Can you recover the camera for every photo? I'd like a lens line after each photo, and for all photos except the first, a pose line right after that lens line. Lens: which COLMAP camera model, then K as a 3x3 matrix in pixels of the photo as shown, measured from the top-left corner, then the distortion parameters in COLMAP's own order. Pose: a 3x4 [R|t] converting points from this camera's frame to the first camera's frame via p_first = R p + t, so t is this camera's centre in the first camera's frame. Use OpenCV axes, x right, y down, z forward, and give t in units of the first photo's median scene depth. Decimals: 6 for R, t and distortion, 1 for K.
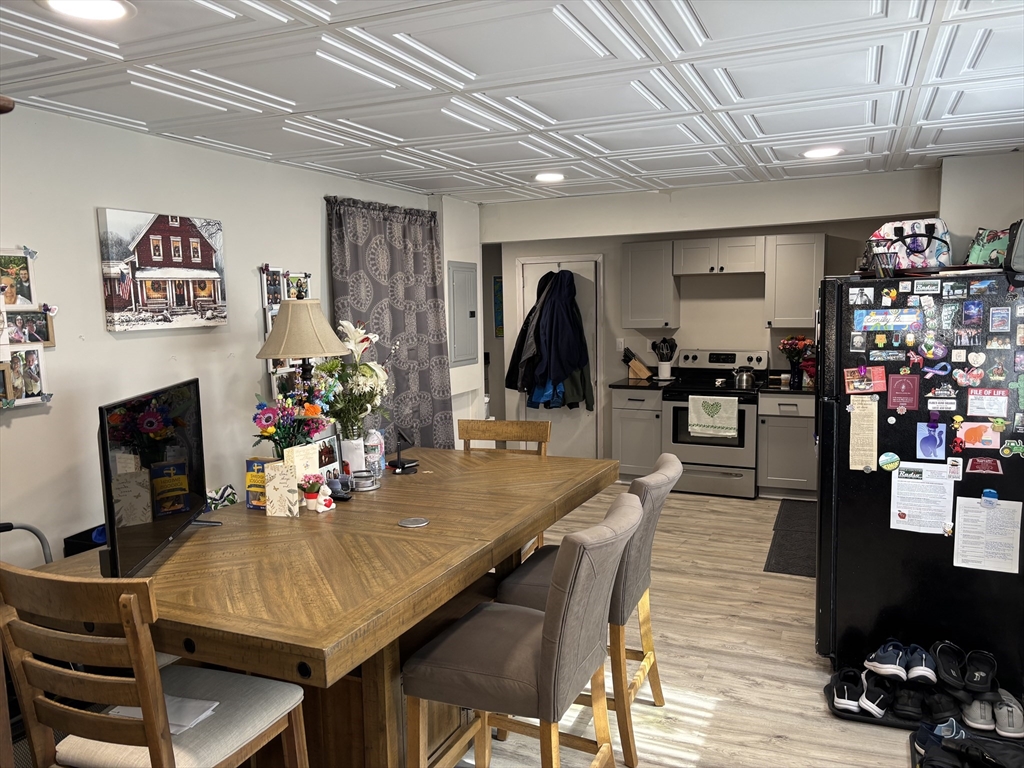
lens RADIAL K [[785.1, 0, 512.0], [0, 785.1, 384.0], [0, 0, 1]] dist [-0.001576, -0.001524]
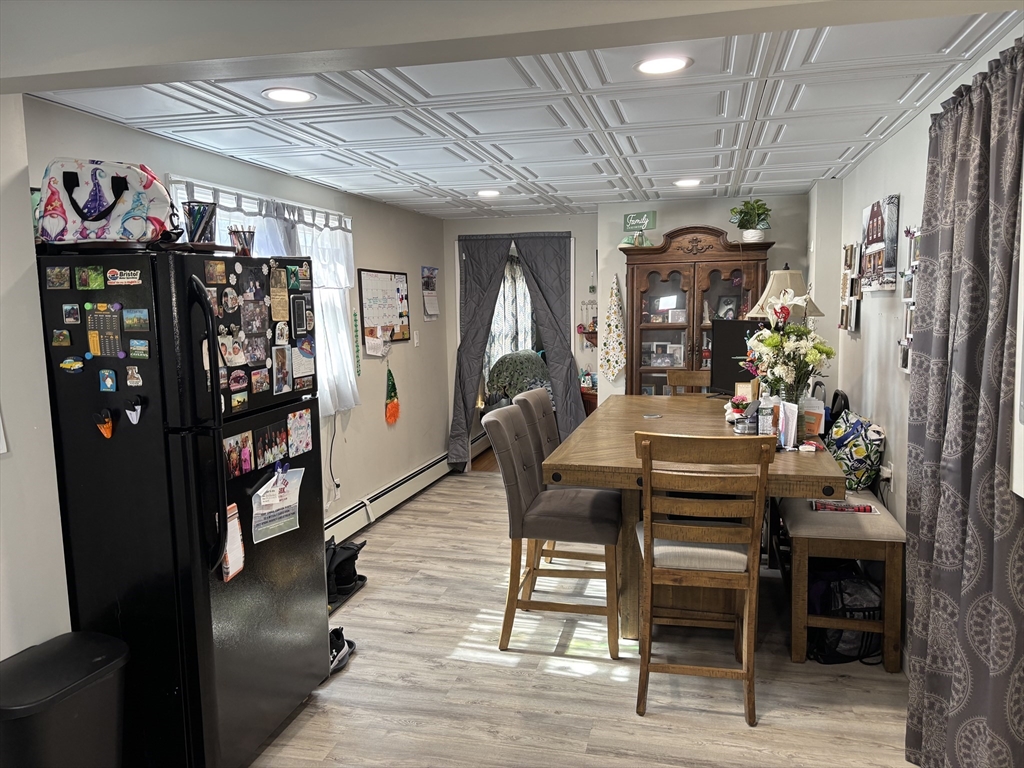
lens RADIAL K [[763.0, 0, 510.1], [0, 763.0, 389.2], [0, 0, 1]] dist [0.064888, -0.096318]
pose [[-0.985278, 0.053102, -0.162506, 0.354564], [0.016368, 0.975472, 0.219516, -0.194731], [0.170176, 0.213624, -0.961980, 2.078315]]
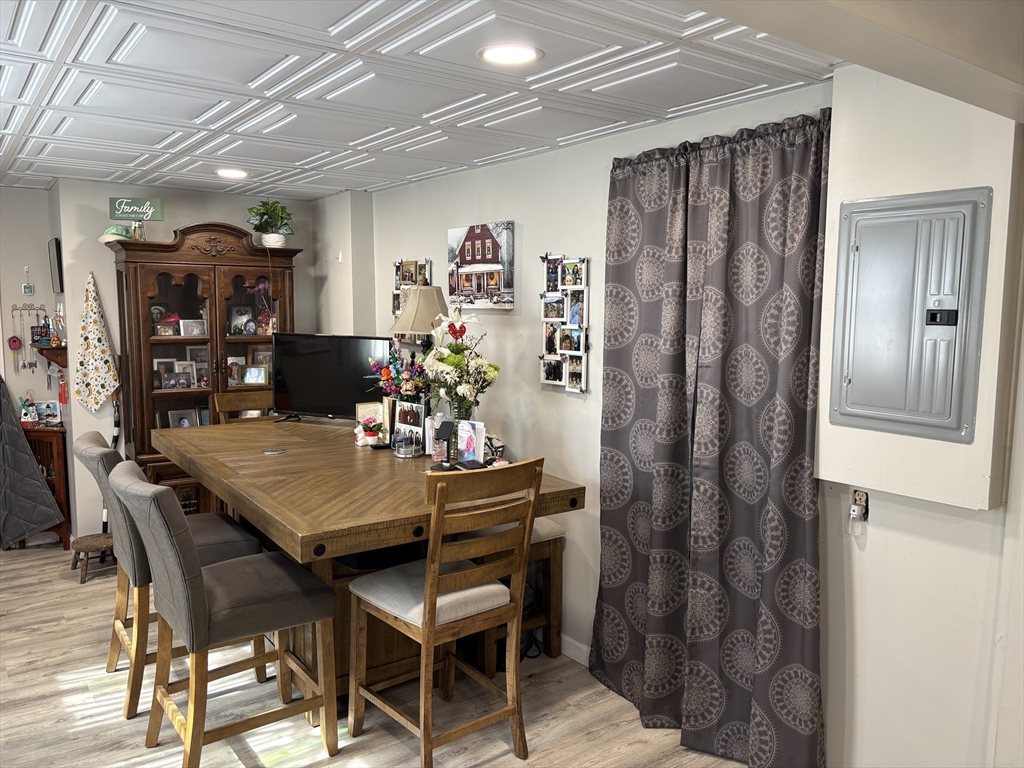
lens RADIAL K [[763.0, 0, 510.1], [0, 763.0, 389.2], [0, 0, 1]] dist [0.064888, -0.096318]
pose [[-0.496139, 0.109543, -0.861305, 0.678160], [-0.093666, 0.979467, 0.178526, -0.171016], [0.863176, 0.169249, -0.475691, 1.654171]]
